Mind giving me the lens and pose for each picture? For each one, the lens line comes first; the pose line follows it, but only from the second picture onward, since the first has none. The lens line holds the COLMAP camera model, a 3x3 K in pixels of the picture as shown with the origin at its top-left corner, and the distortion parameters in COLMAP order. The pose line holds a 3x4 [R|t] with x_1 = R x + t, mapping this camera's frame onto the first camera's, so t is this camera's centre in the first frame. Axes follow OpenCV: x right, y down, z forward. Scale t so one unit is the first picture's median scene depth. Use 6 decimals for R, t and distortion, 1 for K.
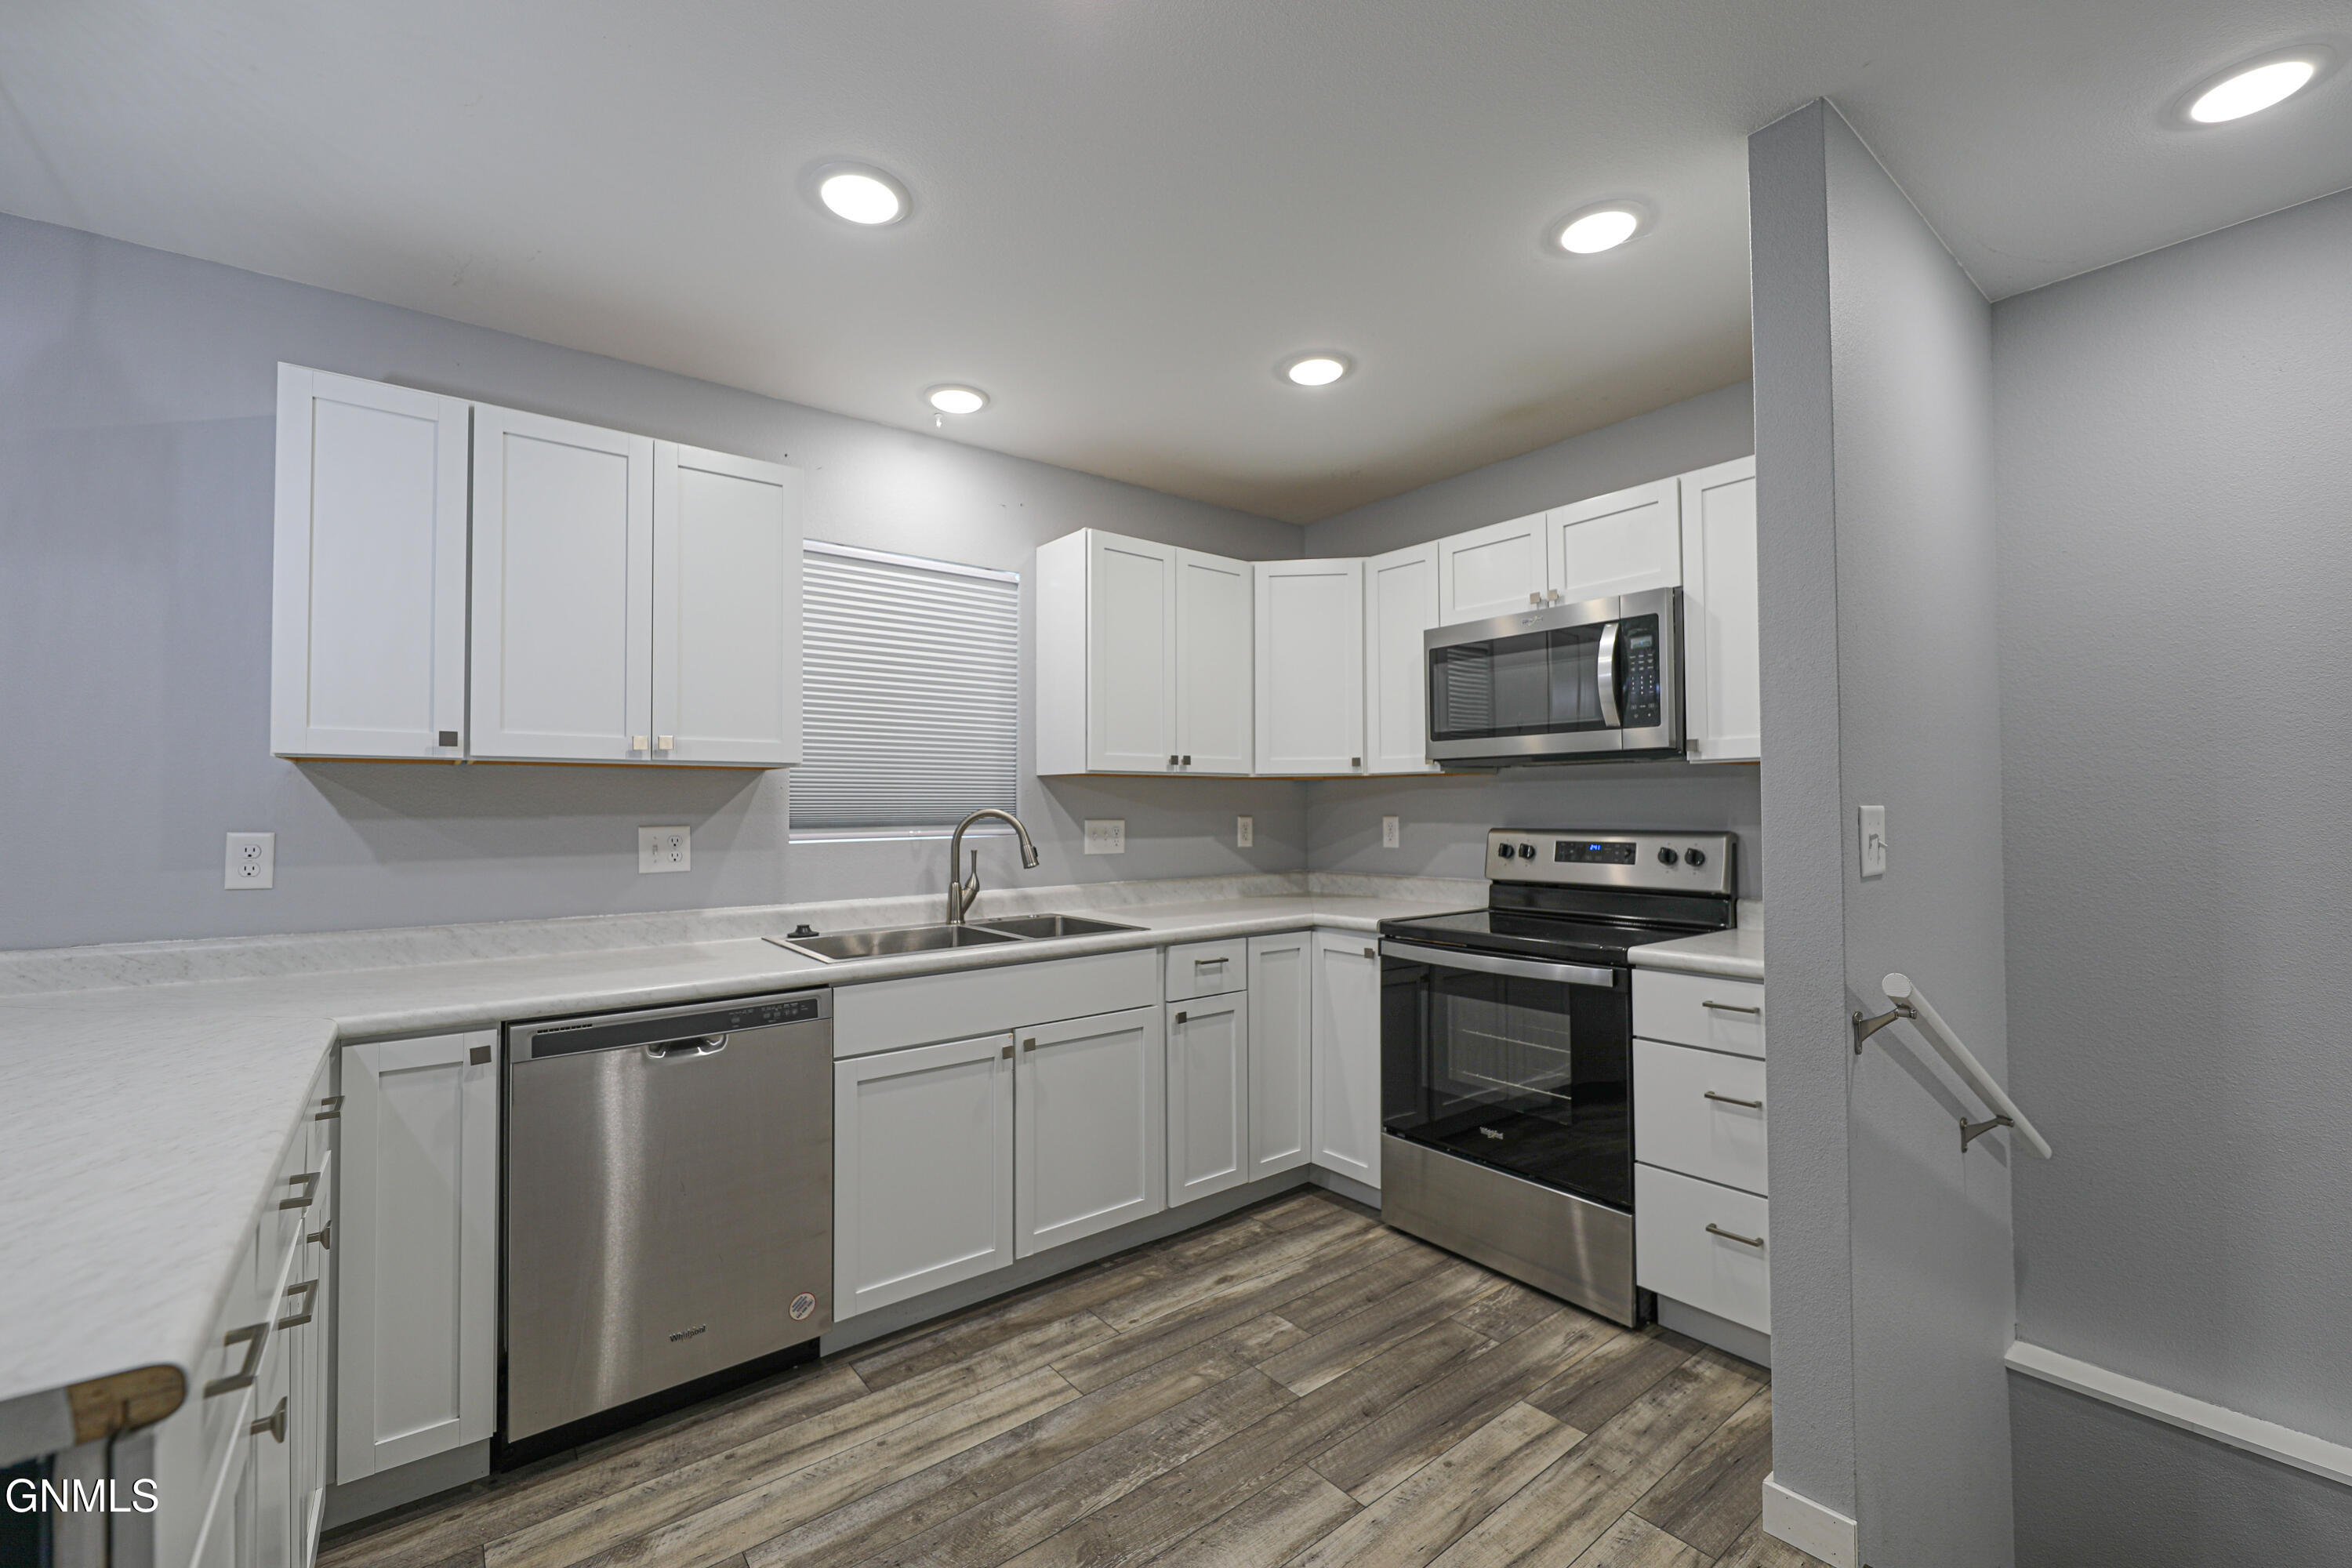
lens RADIAL K [[942.0, 0, 1178.6], [0, 942.0, 792.9], [0, 0, 1]] dist [-0.008779, -0.001551]
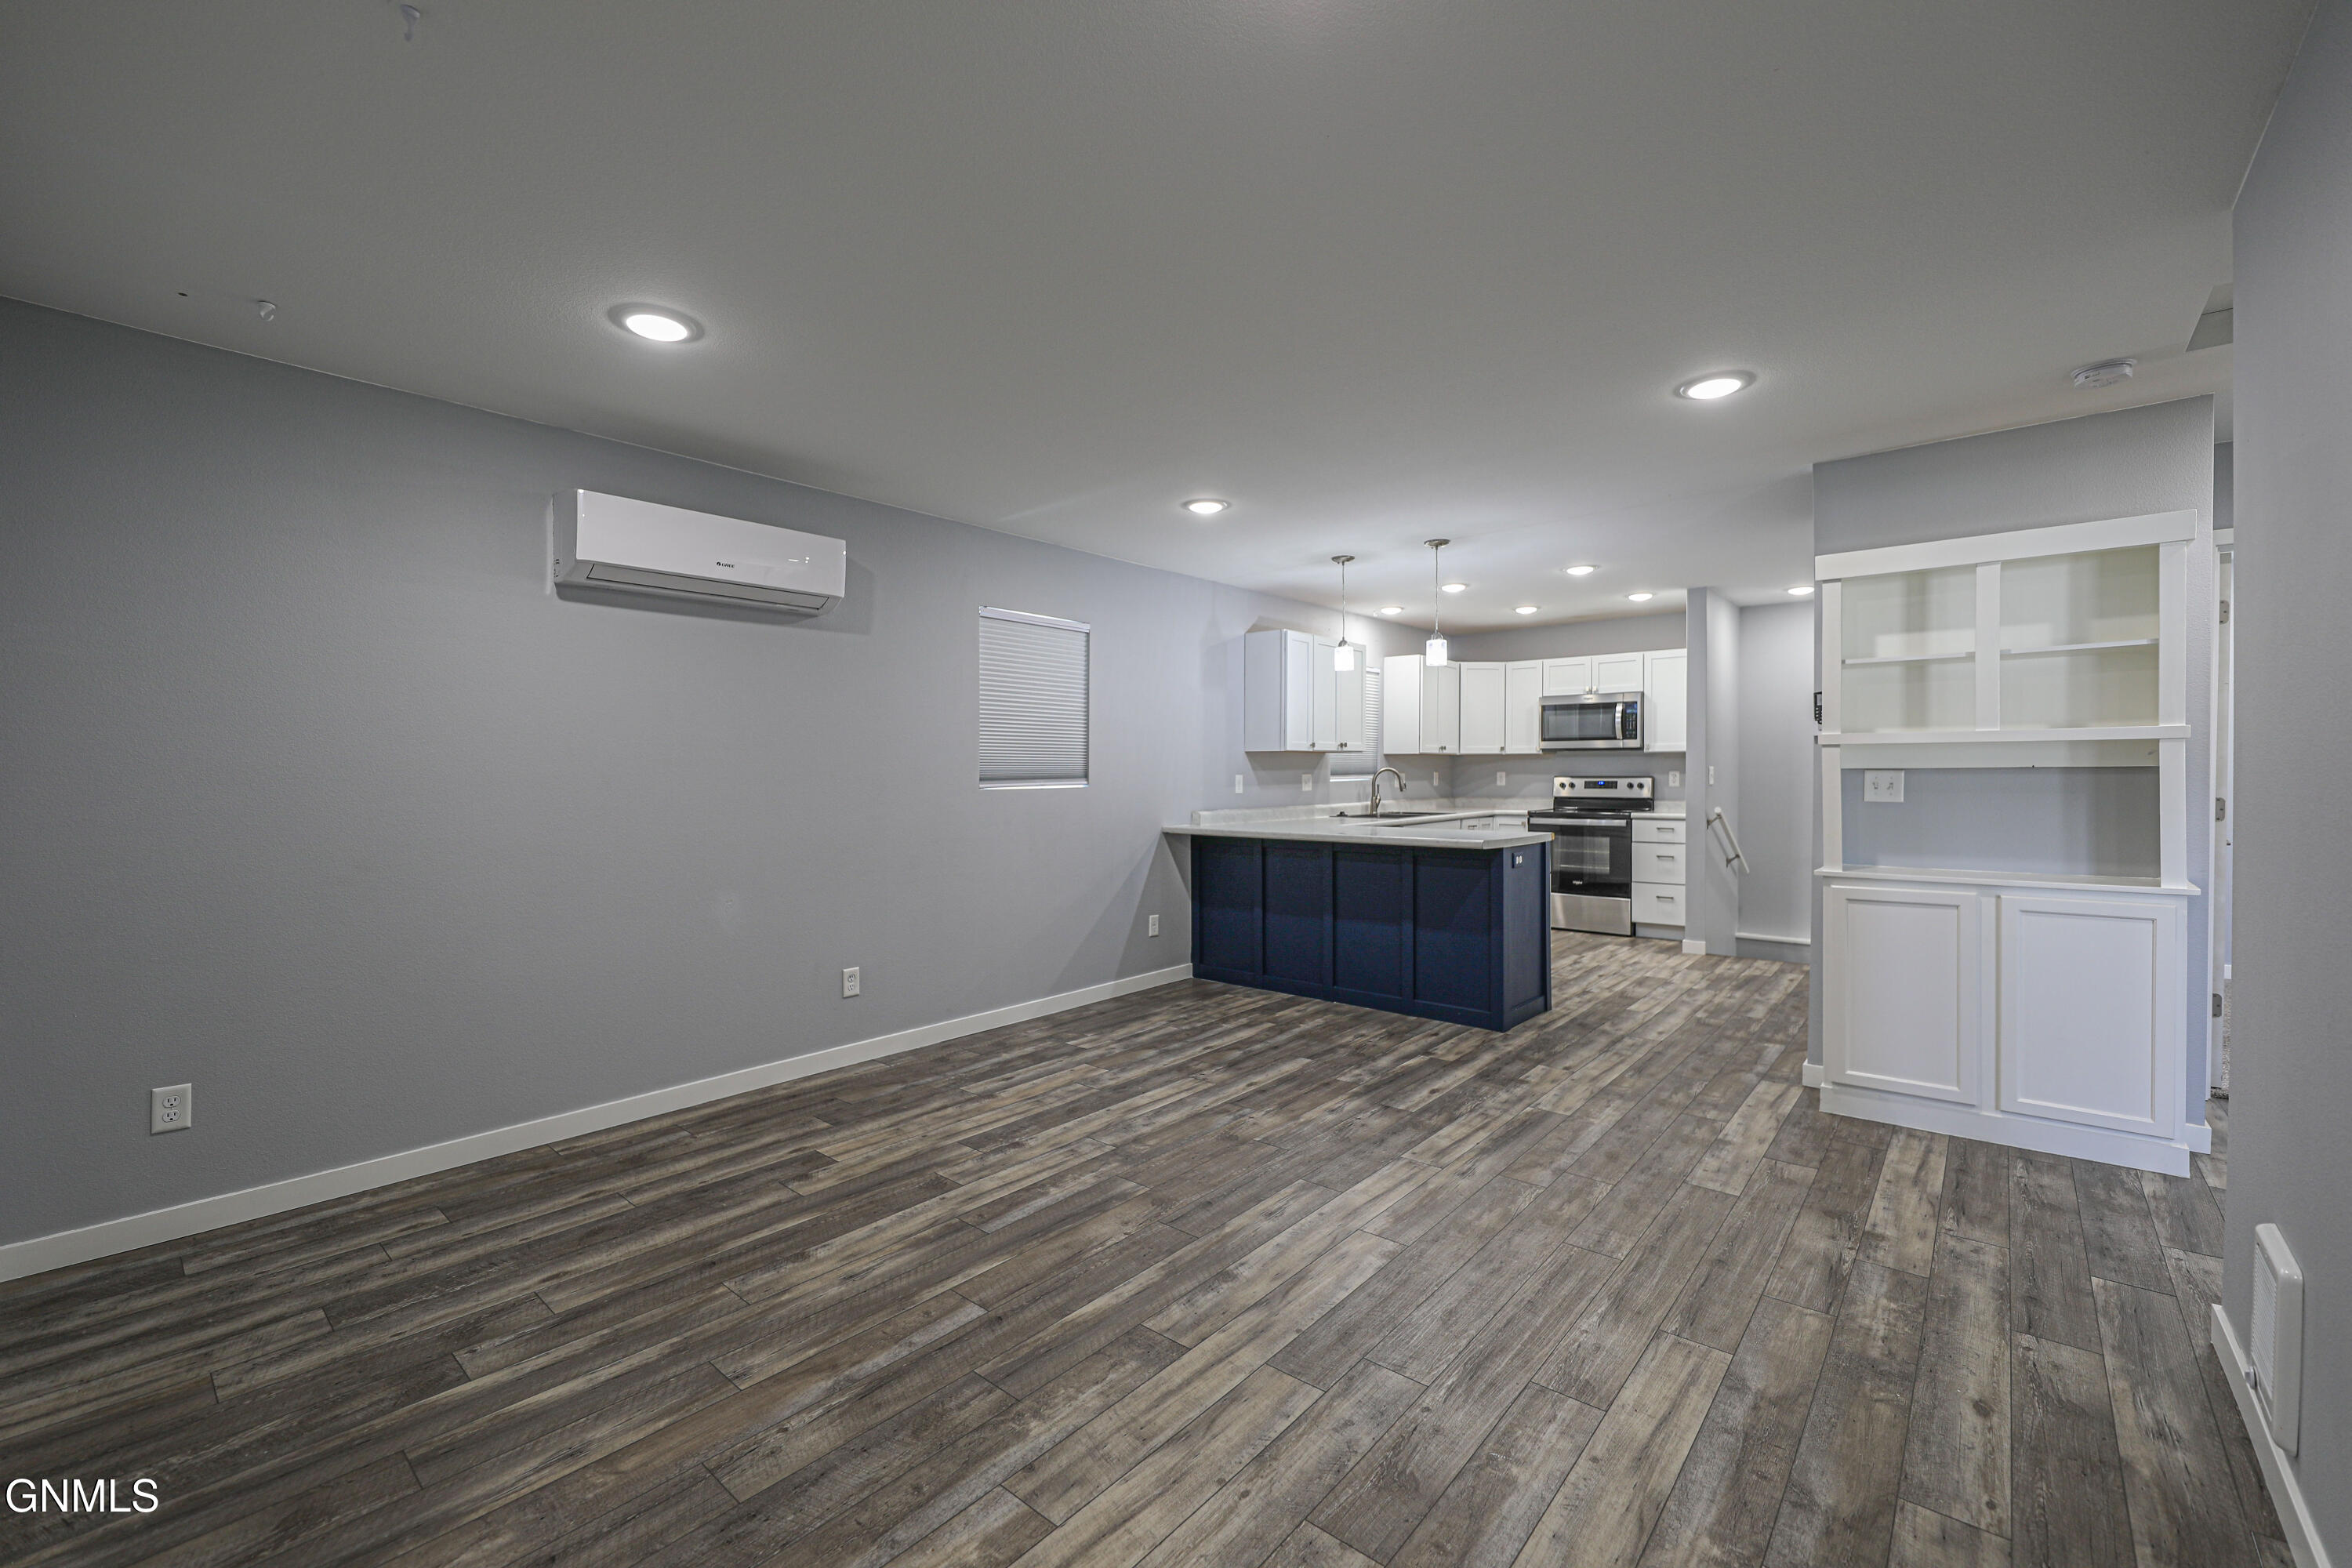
lens RADIAL K [[963.0, 0, 1191.3], [0, 963.0, 788.5], [0, 0, 1]] dist [0.002526, -0.005430]
pose [[0.978996, -0.003164, 0.203855, -1.230860], [-0.003774, 0.999427, 0.033635, -0.012224], [-0.203845, -0.033698, 0.978423, -1.400469]]
